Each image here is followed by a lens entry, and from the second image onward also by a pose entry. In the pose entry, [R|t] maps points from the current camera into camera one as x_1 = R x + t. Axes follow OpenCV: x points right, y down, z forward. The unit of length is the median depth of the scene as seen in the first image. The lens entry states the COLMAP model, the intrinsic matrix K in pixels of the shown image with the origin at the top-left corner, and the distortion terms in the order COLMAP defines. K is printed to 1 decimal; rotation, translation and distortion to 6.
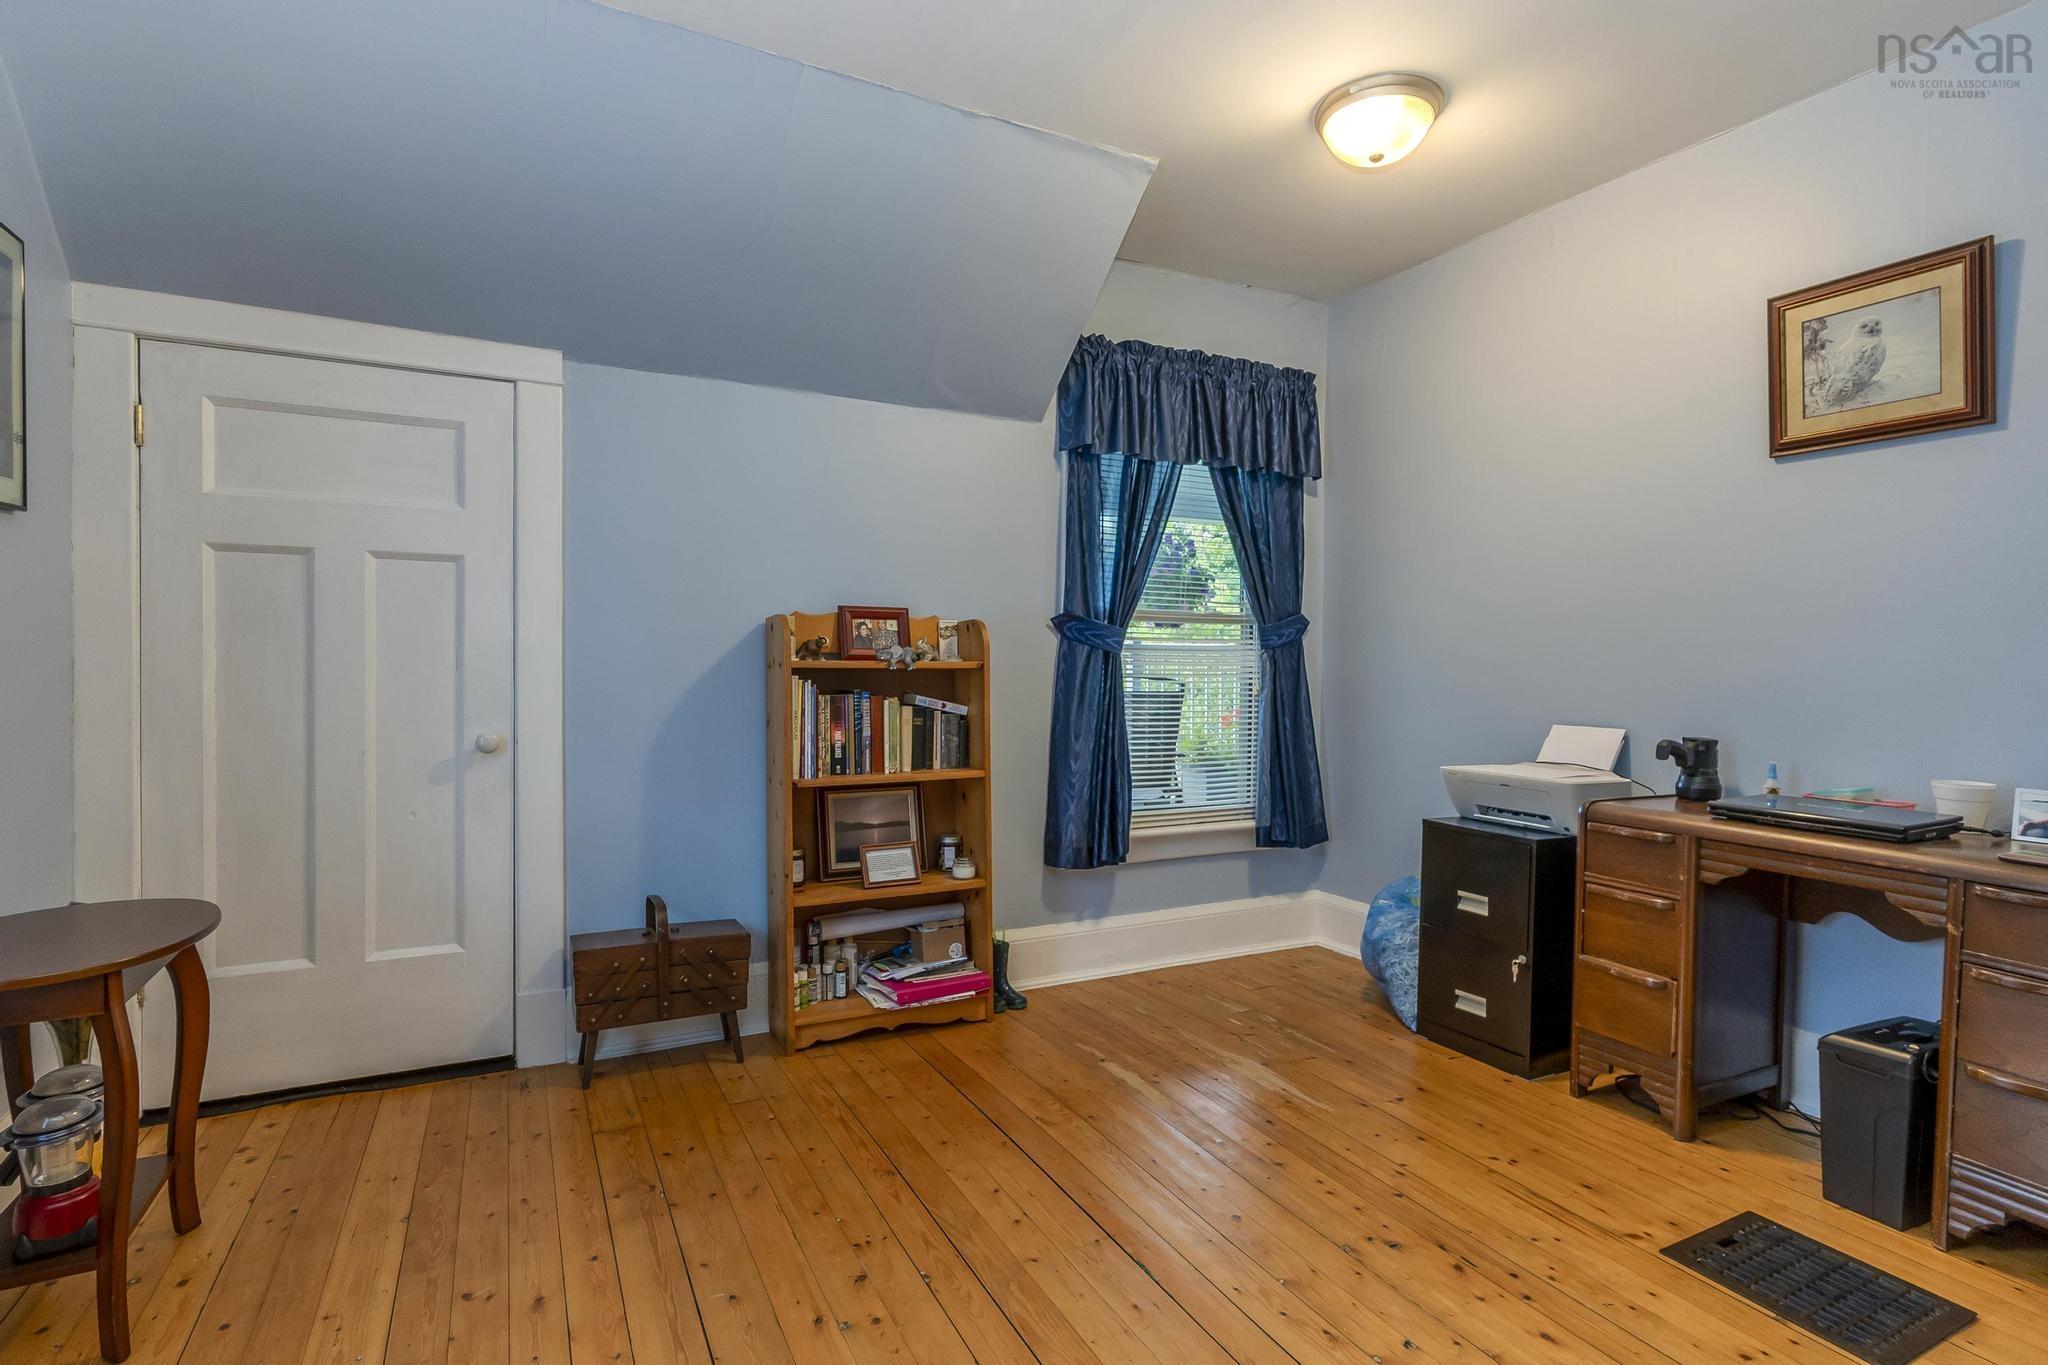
lens RADIAL K [[1018.6, 0, 1040.8], [0, 1018.6, 672.9], [0, 0, 1]] dist [-0.017657, 0.000517]
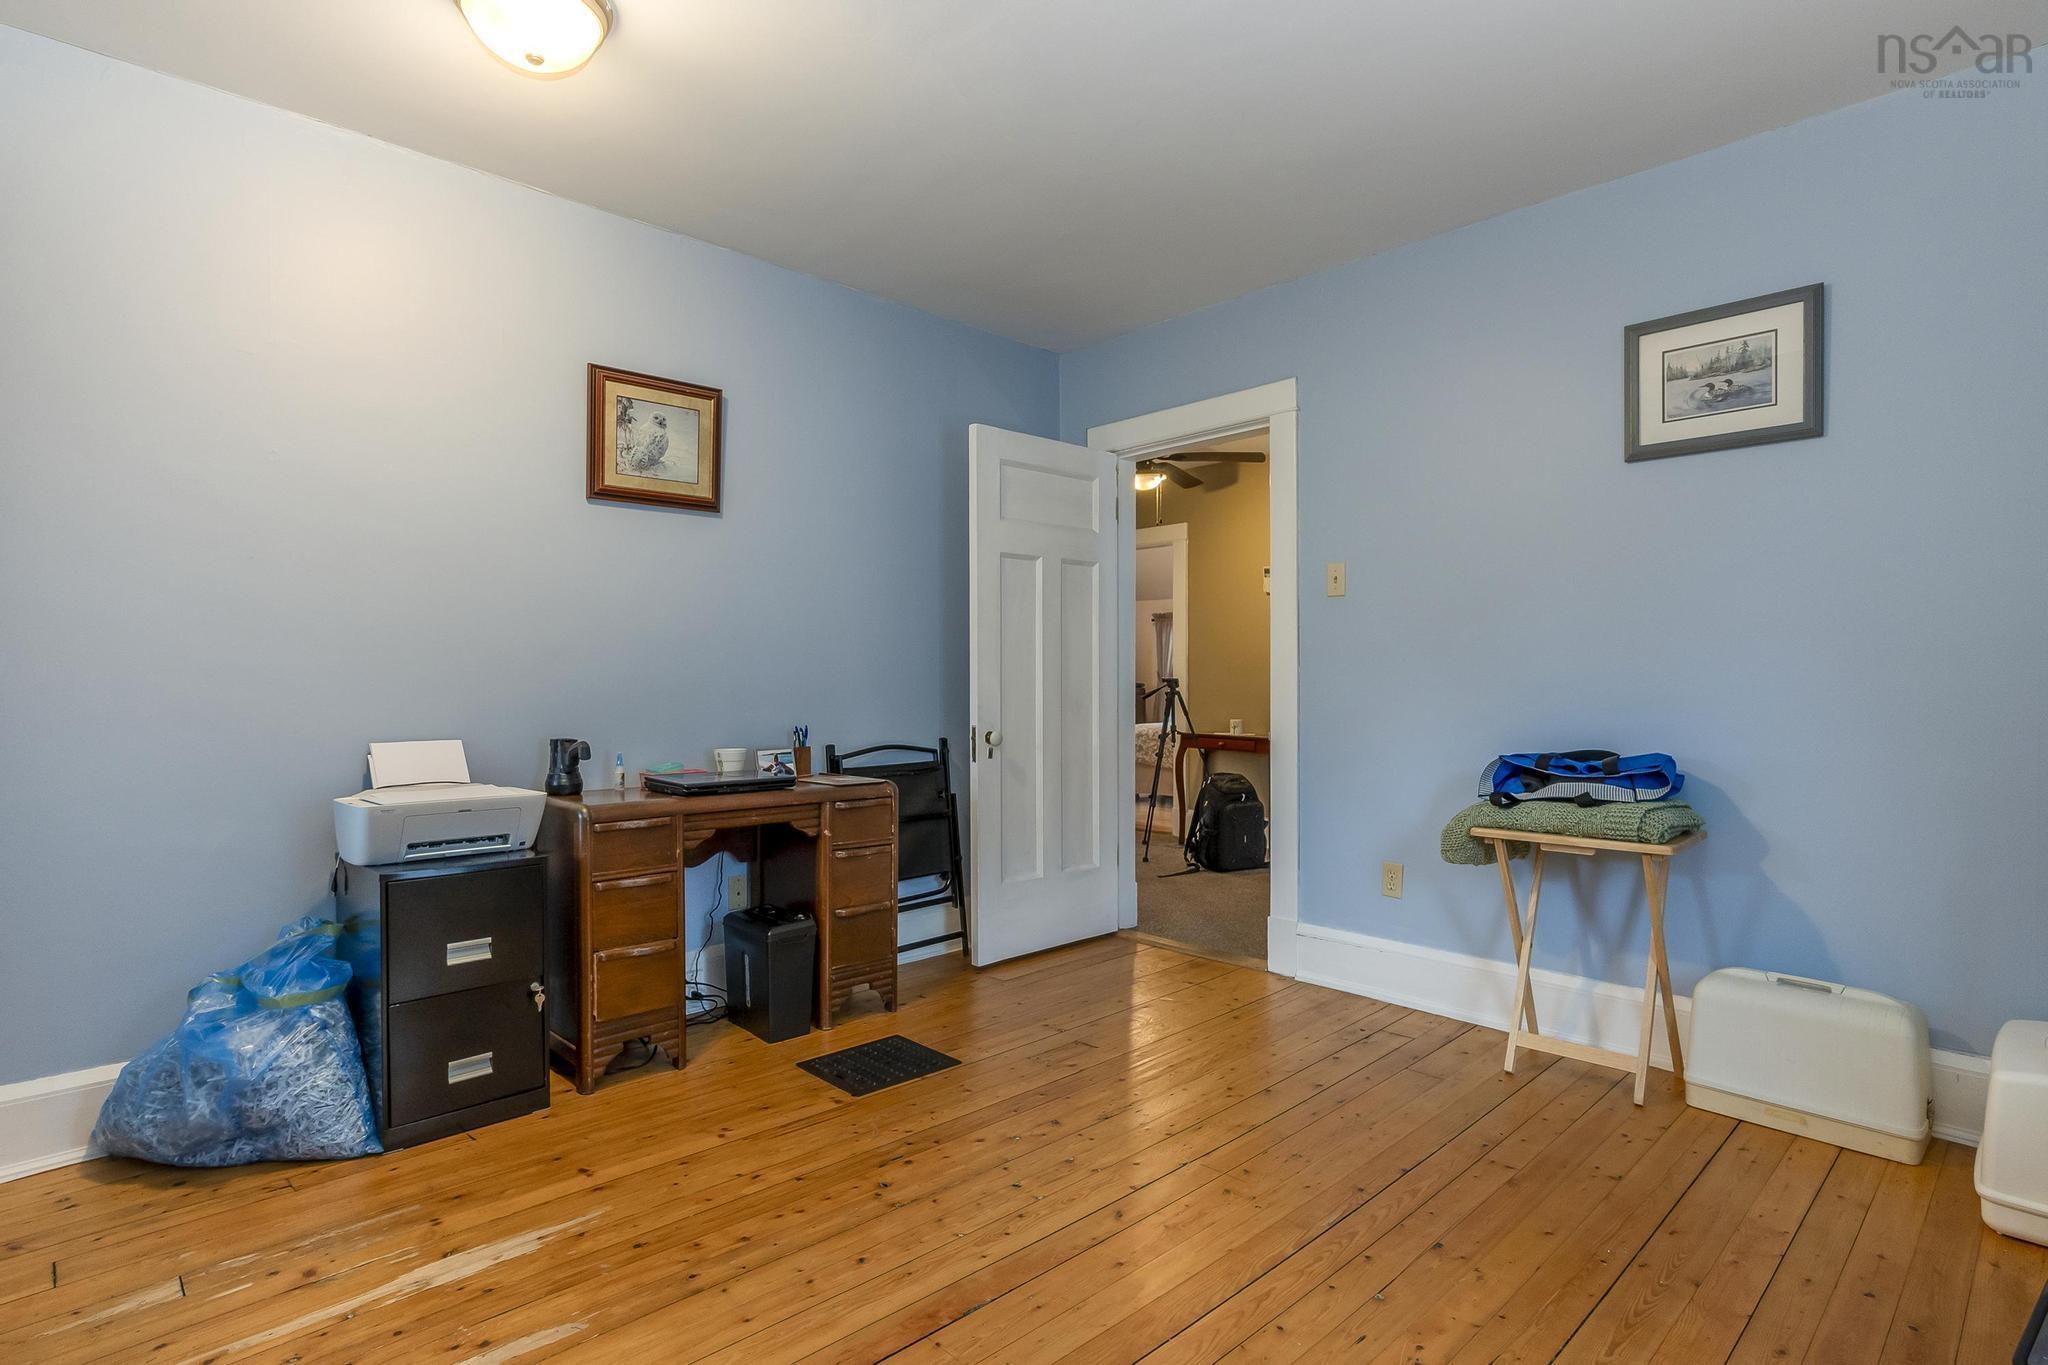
lens RADIAL K [[1018.6, 0, 1037.0], [0, 1018.6, 680.5], [0, 0, 1]] dist [-0.017657, 0.000517]
pose [[-0.286970, -0.014085, 0.957836, -0.613428], [0.009062, 0.999807, 0.017417, -0.015850], [-0.957897, 0.013678, -0.286787, 0.901494]]
